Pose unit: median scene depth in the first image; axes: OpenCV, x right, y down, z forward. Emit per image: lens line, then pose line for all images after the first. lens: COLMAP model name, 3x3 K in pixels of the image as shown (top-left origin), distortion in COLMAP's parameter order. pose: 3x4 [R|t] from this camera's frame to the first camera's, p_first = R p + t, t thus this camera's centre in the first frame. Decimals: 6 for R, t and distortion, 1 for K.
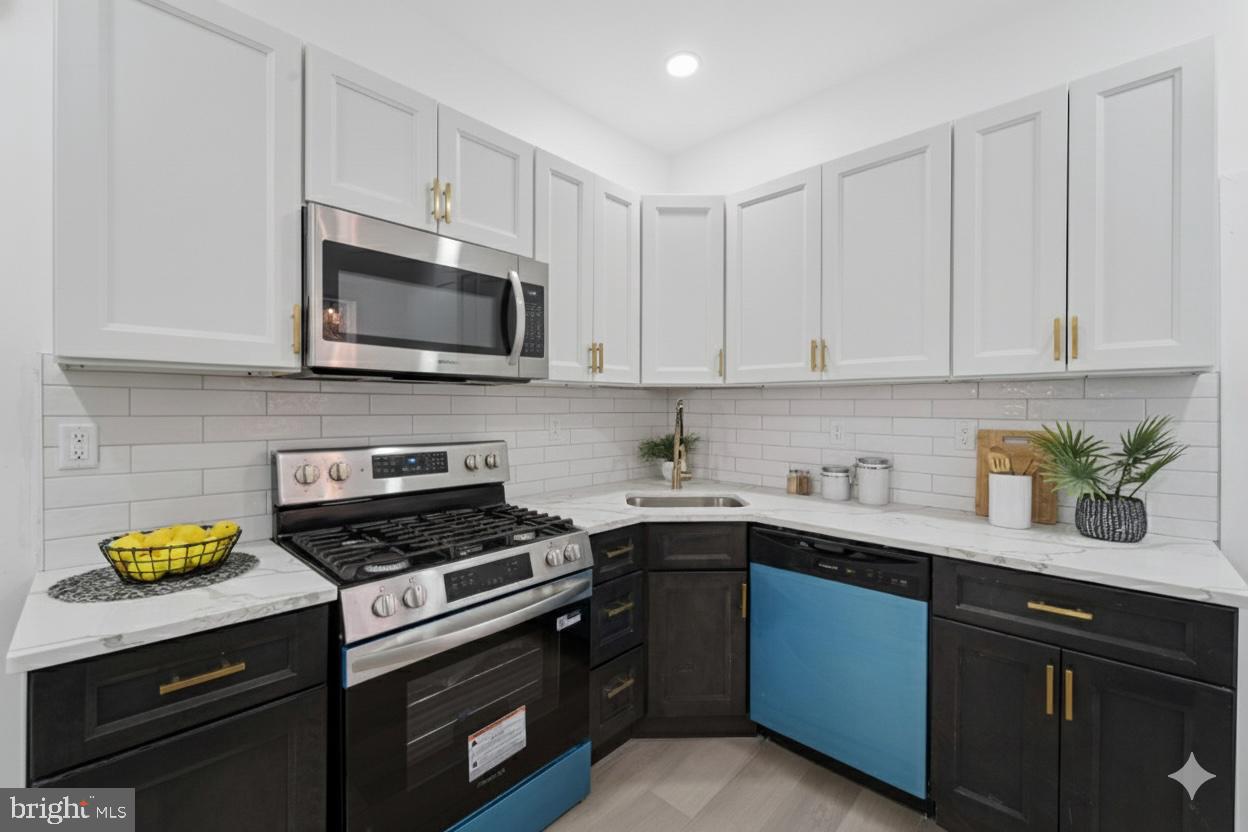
lens RADIAL K [[502.6, 0, 626.5], [0, 502.6, 416.0], [0, 0, 1]] dist [0.006010, -0.001306]
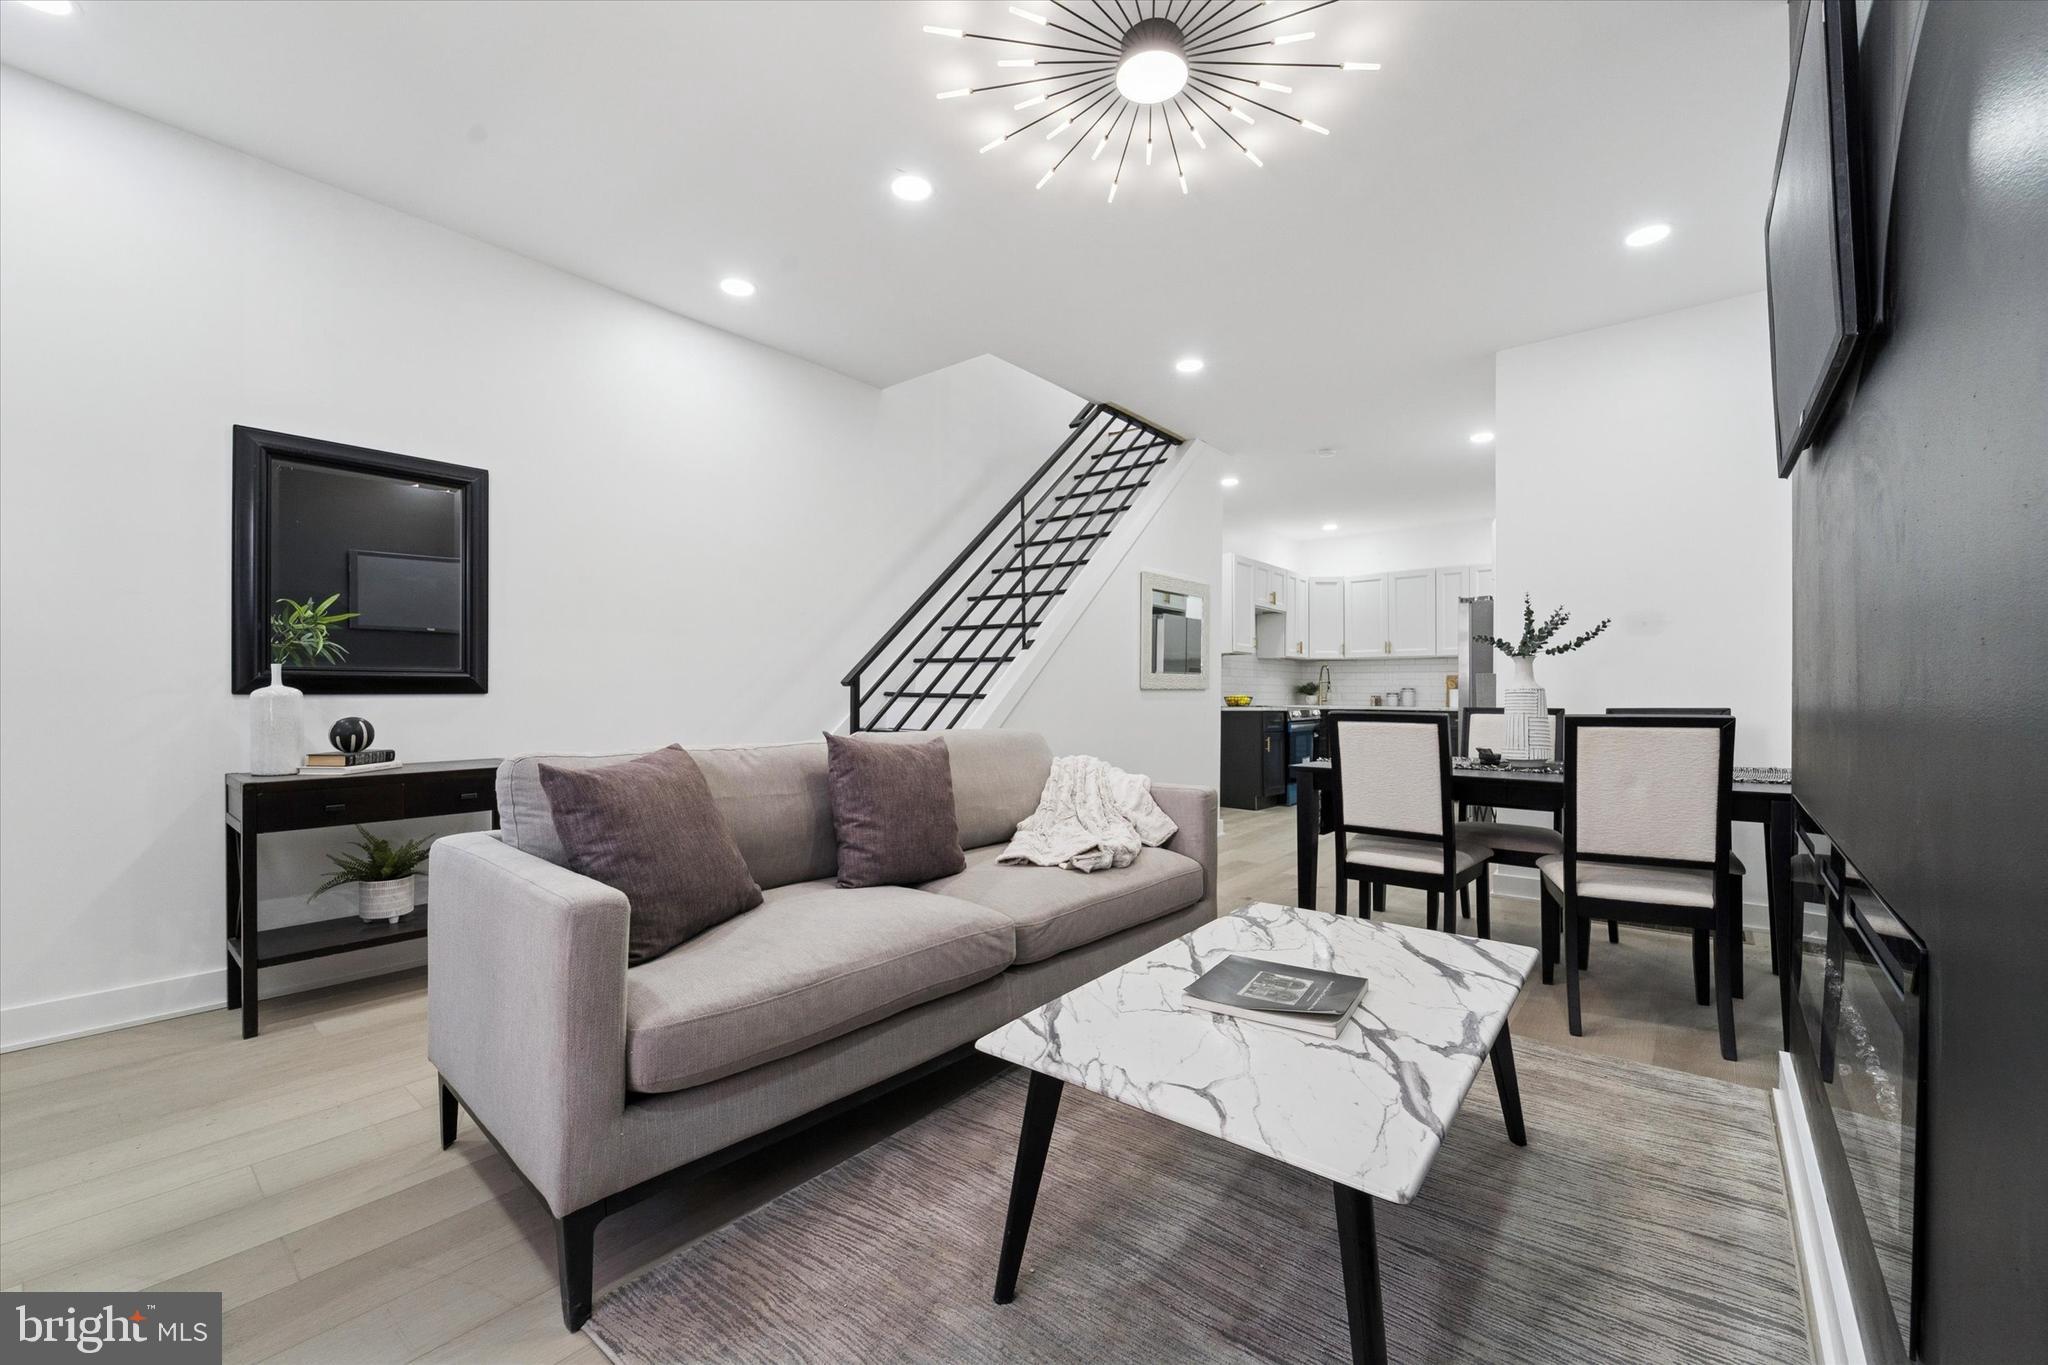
lens RADIAL K [[824.7, 0, 1021.2], [0, 824.7, 699.7], [0, 0, 1]] dist [0.006010, -0.001306]
pose [[0.997194, 0.005178, 0.074682, -2.012697], [-0.003568, 0.999759, -0.021669, 0.275396], [-0.074777, 0.021342, 0.996972, -3.421350]]
